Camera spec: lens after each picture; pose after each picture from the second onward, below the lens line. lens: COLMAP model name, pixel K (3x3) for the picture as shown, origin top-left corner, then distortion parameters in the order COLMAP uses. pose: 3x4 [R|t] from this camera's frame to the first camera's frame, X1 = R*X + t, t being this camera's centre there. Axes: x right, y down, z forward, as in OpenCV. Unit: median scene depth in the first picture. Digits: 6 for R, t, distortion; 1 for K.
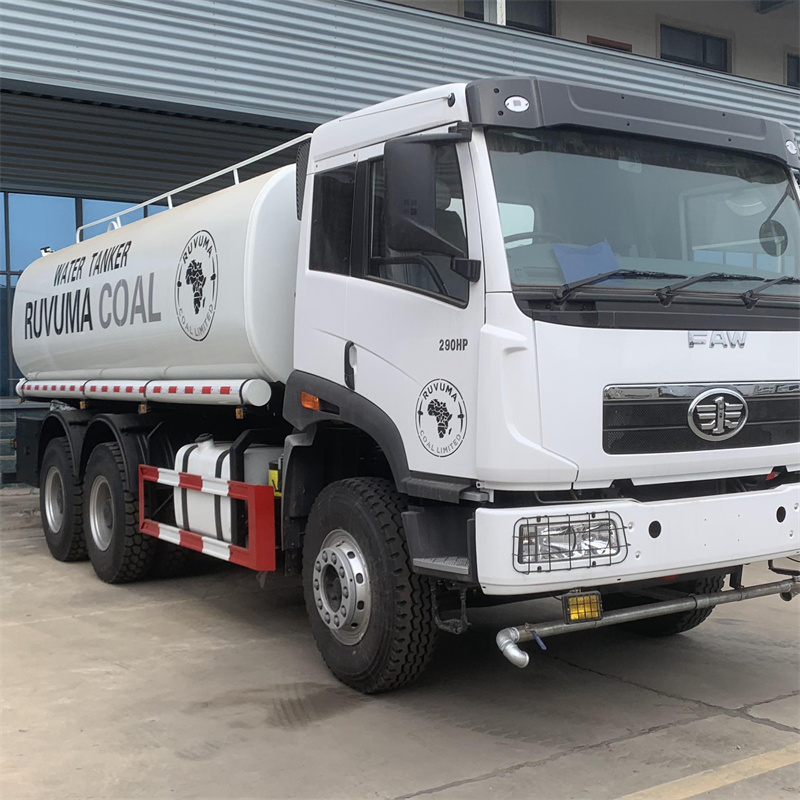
lens RADIAL K [[1069.5, 0, 413.8], [0, 1069.5, 400.0], [0, 0, 1]] dist [0.171288, -0.508240]
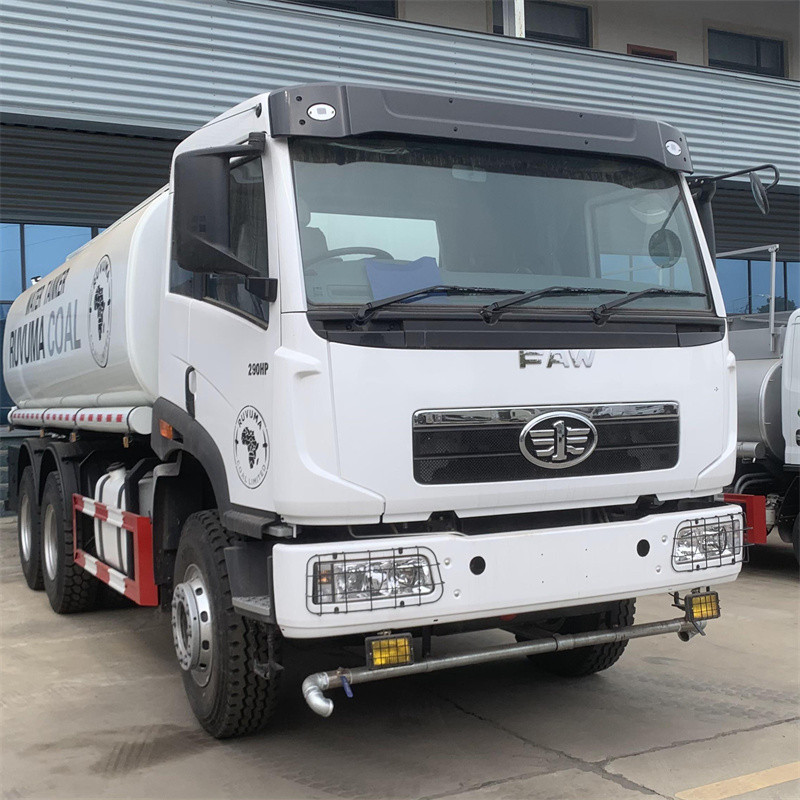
lens RADIAL K [[1070.1, 0, 417.7], [0, 1070.1, 402.7], [0, 0, 1]] dist [0.155602, -0.418304]
pose [[0.994836, -0.013760, -0.100561, 0.236676], [0.012110, 0.999782, -0.016998, -0.003926], [0.100773, 0.015693, 0.994786, 0.069610]]
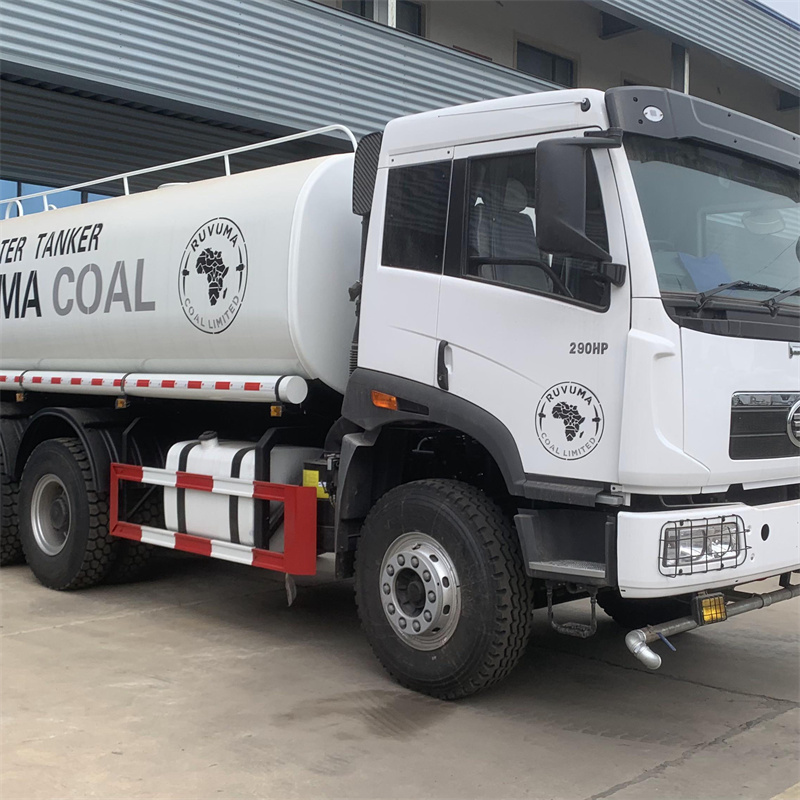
lens RADIAL K [[1071.4, 0, 410.4], [0, 1071.4, 391.2], [0, 0, 1]] dist [0.183717, -0.575678]
pose [[0.978101, 0.024062, 0.206737, -0.292415], [-0.022463, 0.999697, -0.010078, 0.002207], [-0.206916, 0.005213, 0.978345, 0.042951]]
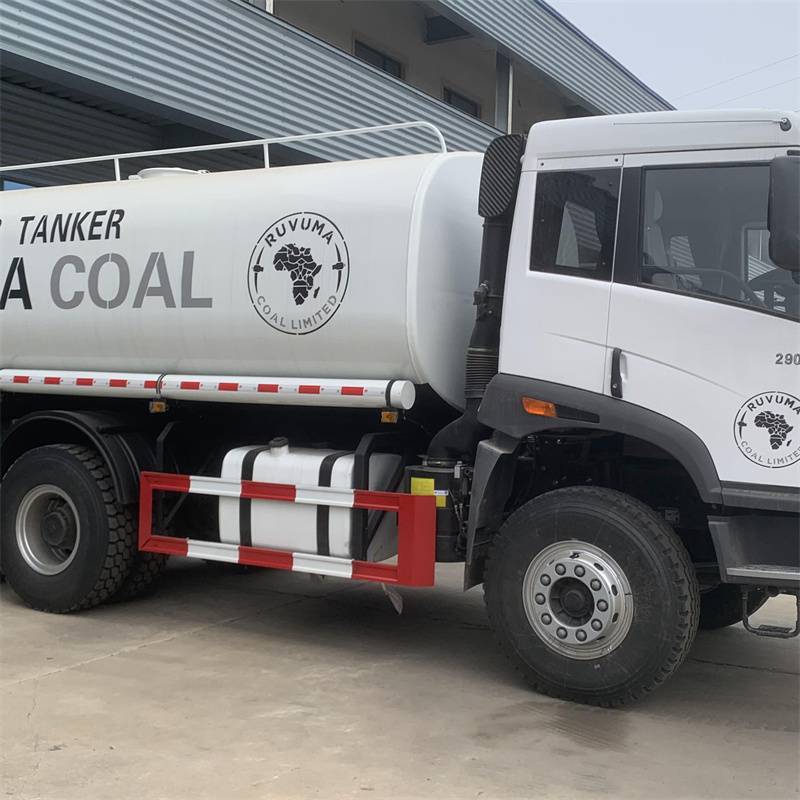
lens RADIAL K [[1071.4, 0, 410.4], [0, 1071.4, 391.2], [0, 0, 1]] dist [0.183717, -0.575678]
pose [[0.892953, 0.028481, 0.449249, -0.671310], [-0.025766, 0.999594, -0.012159, 0.001224], [-0.449413, -0.000718, 0.893324, 0.203798]]
